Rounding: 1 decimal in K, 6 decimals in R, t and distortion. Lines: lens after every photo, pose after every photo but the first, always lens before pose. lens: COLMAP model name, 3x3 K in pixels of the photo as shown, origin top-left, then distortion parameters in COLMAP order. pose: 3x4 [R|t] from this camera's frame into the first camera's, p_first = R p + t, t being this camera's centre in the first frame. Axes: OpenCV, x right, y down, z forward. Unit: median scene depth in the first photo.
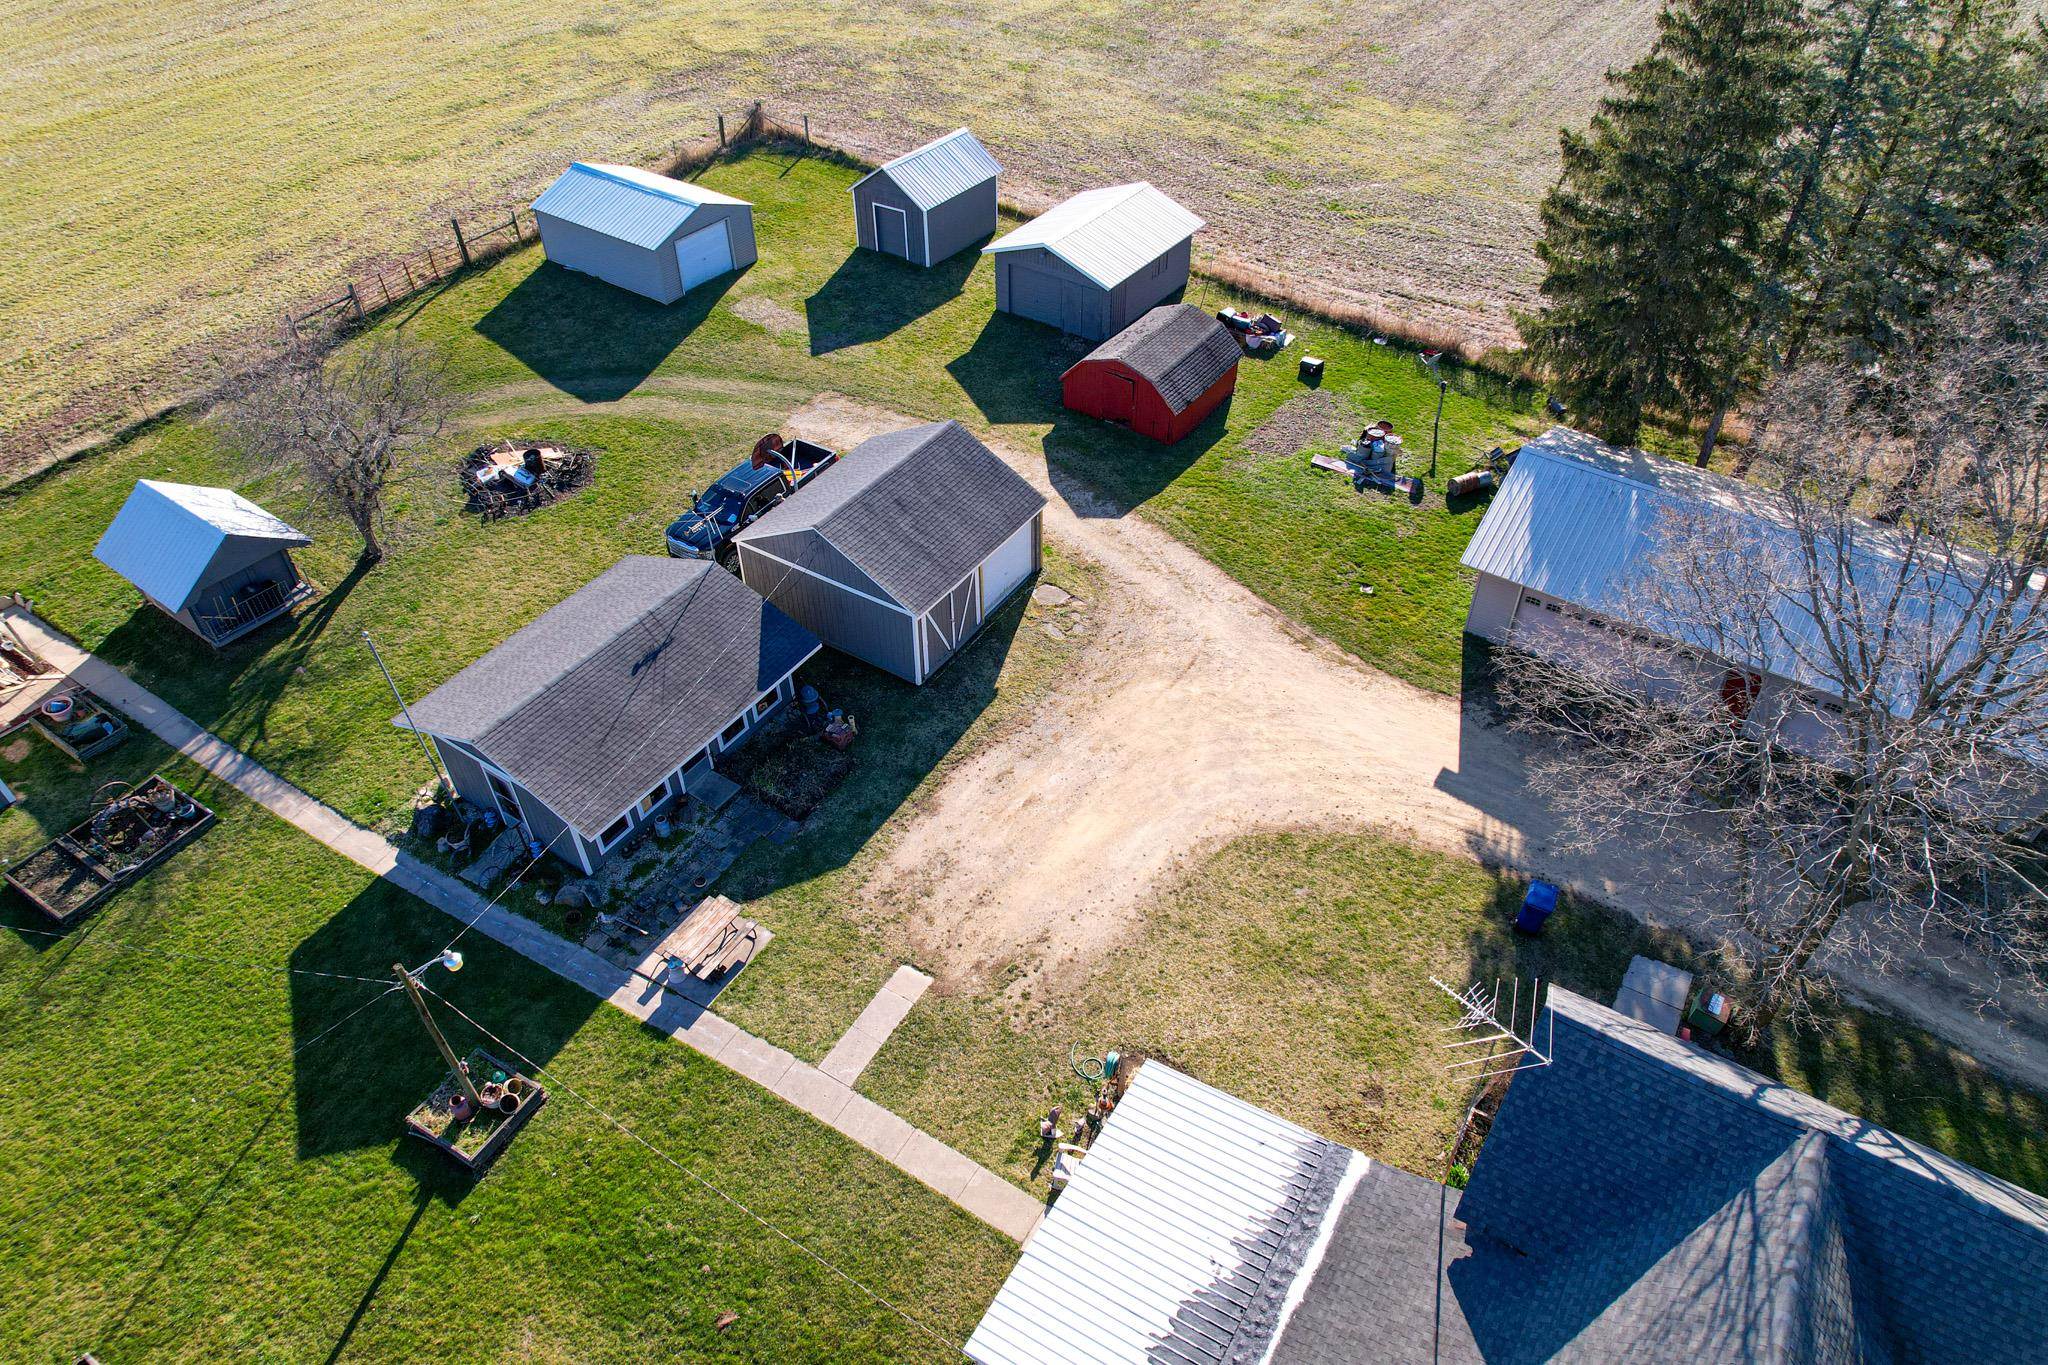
lens RADIAL K [[1306.5, 0, 1035.0], [0, 1306.5, 687.5], [0, 0, 1]] dist [-0.081830, 0.075482]
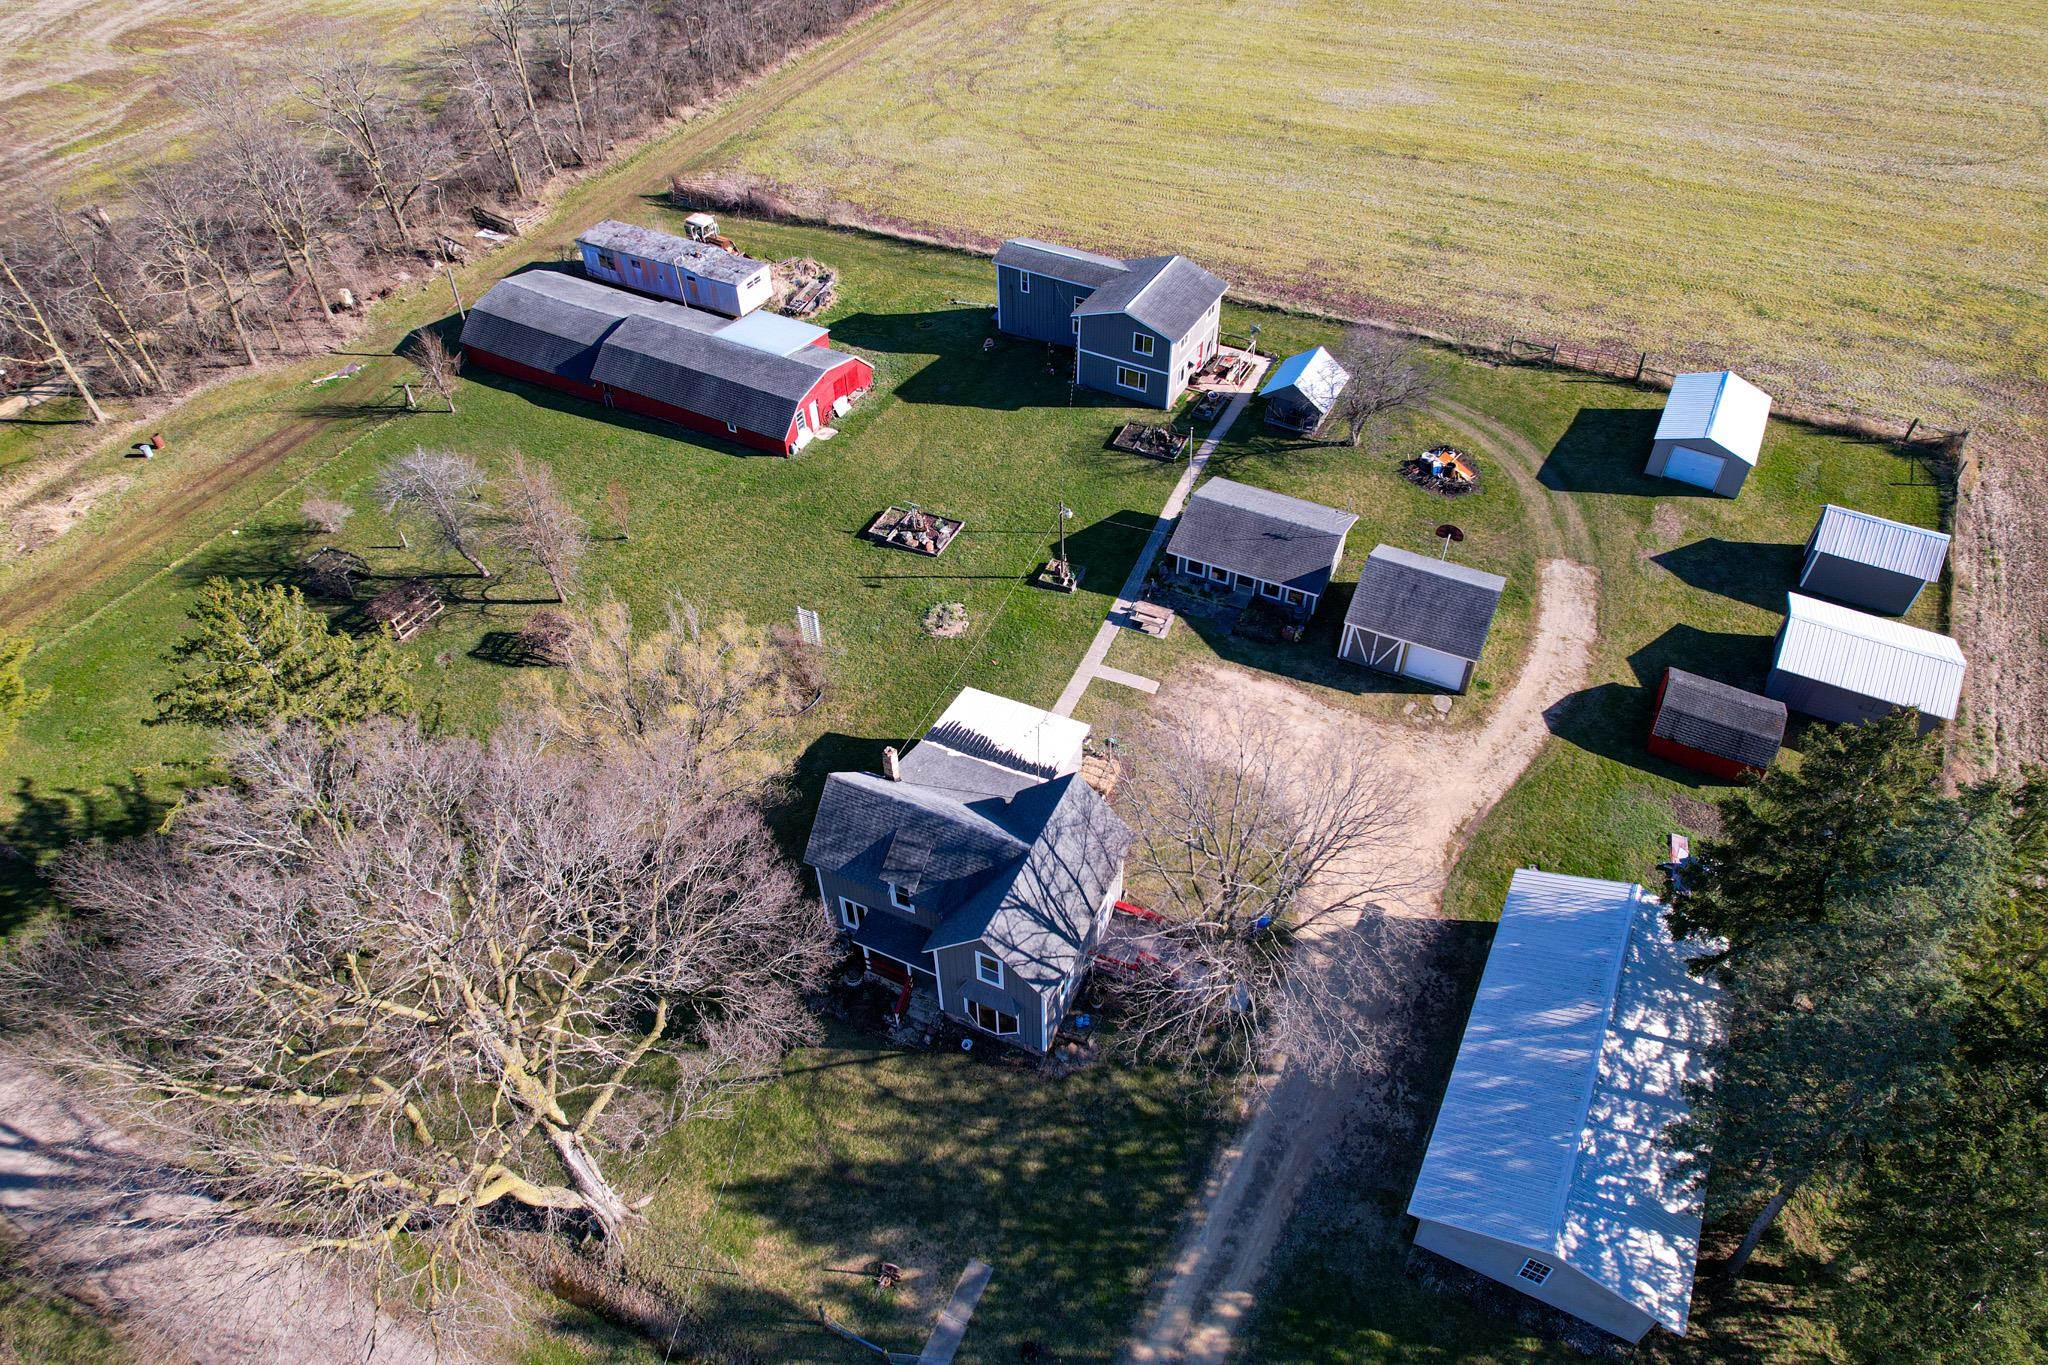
lens RADIAL K [[1306.5, 0, 1035.0], [0, 1306.5, 687.5], [0, 0, 1]] dist [-0.081830, 0.075482]
pose [[0.122865, 0.705649, -0.697828, 0.806499], [-0.658917, 0.583808, 0.474338, -0.390878], [0.742114, 0.401531, 0.536694, -0.182035]]
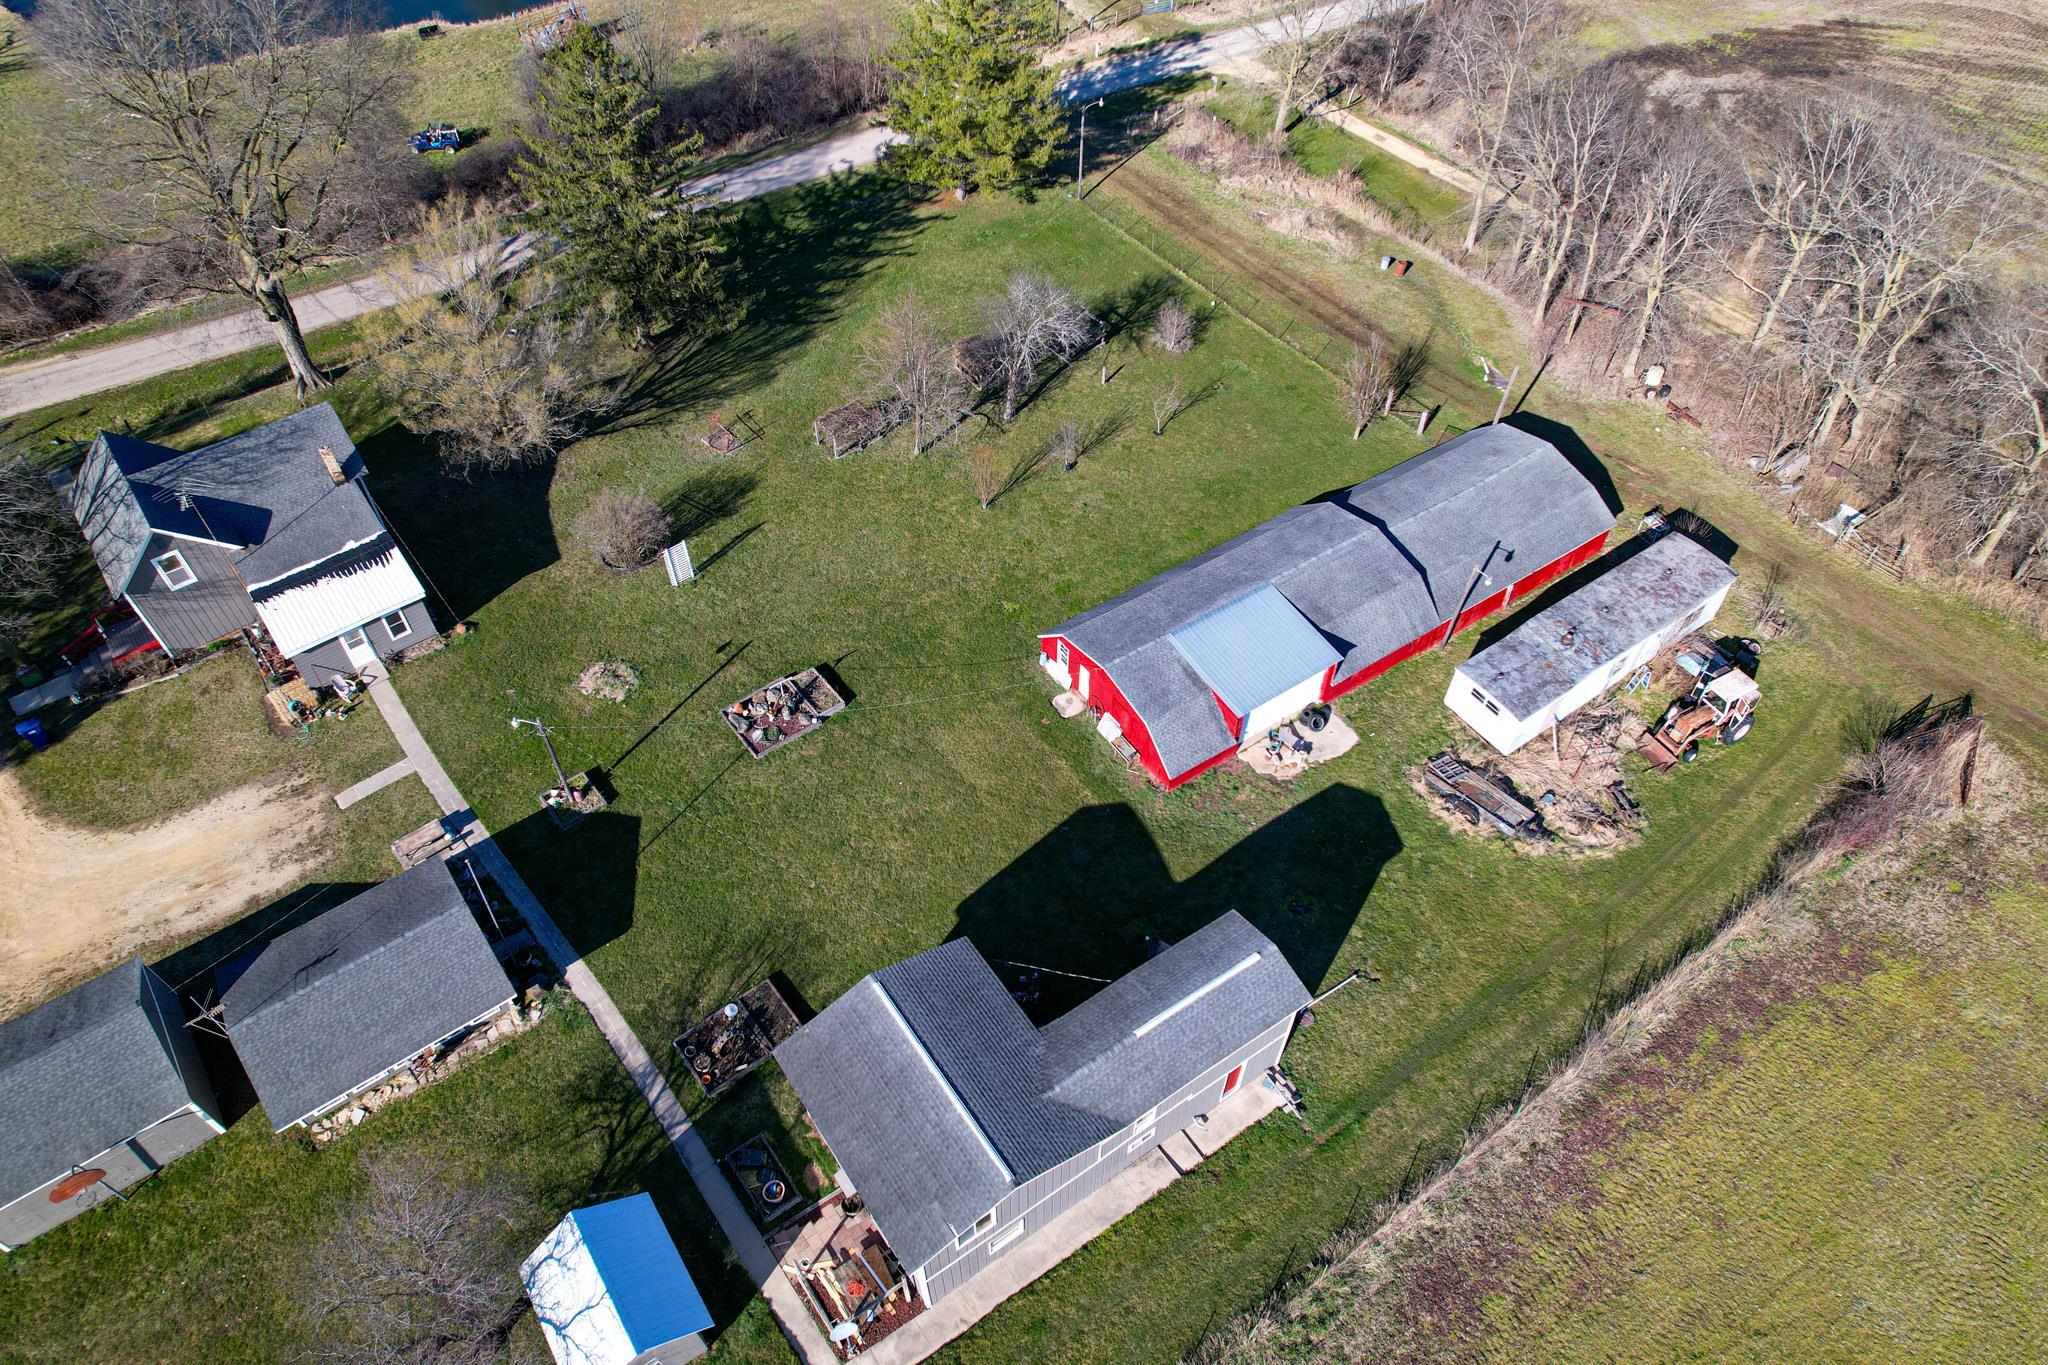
lens RADIAL K [[1306.5, 0, 1035.0], [0, 1306.5, 687.5], [0, 0, 1]] dist [-0.081830, 0.075482]
pose [[-0.942025, -0.252413, 0.221080, -0.783284], [0.224555, 0.015336, 0.974341, -0.752803], [-0.249327, 0.967498, 0.042233, 0.304751]]
